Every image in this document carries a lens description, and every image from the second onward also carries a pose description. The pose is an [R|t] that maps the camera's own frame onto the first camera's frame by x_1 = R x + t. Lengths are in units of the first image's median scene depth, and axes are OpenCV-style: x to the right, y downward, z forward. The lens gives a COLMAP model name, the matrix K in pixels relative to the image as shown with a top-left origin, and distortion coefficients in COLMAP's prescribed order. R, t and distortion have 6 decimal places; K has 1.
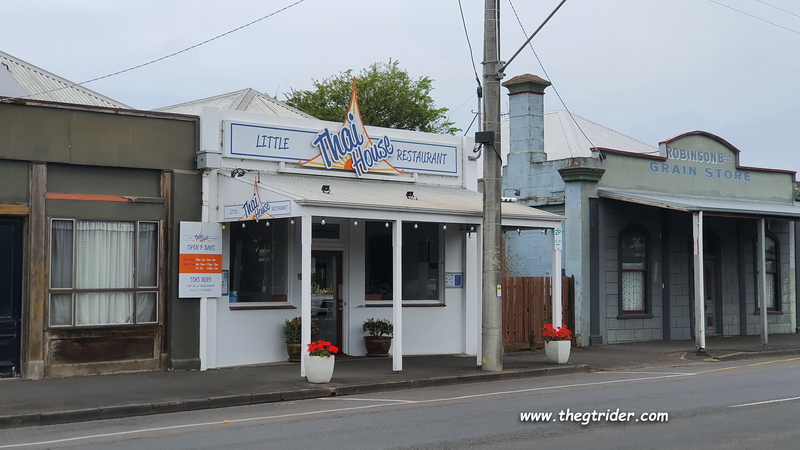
lens RADIAL K [[1227.2, 0, 400.4], [0, 1227.2, 208.9], [0, 0, 1]] dist [-0.028051, 0.927642]
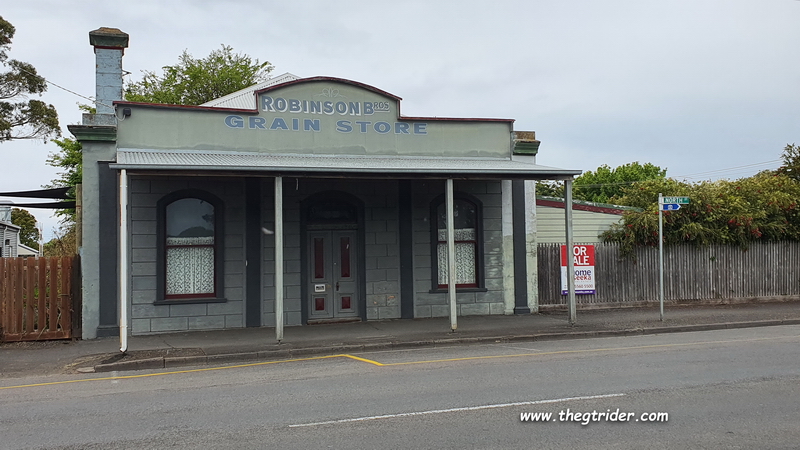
lens RADIAL K [[857.7, 0, 399.2], [0, 857.7, 210.3], [0, 0, 1]] dist [0.203086, -0.546958]
pose [[0.925085, -0.039621, -0.377688, 0.692246], [0.043458, 0.999054, 0.001638, 0.039214], [0.377265, -0.017929, 0.925932, 0.642232]]
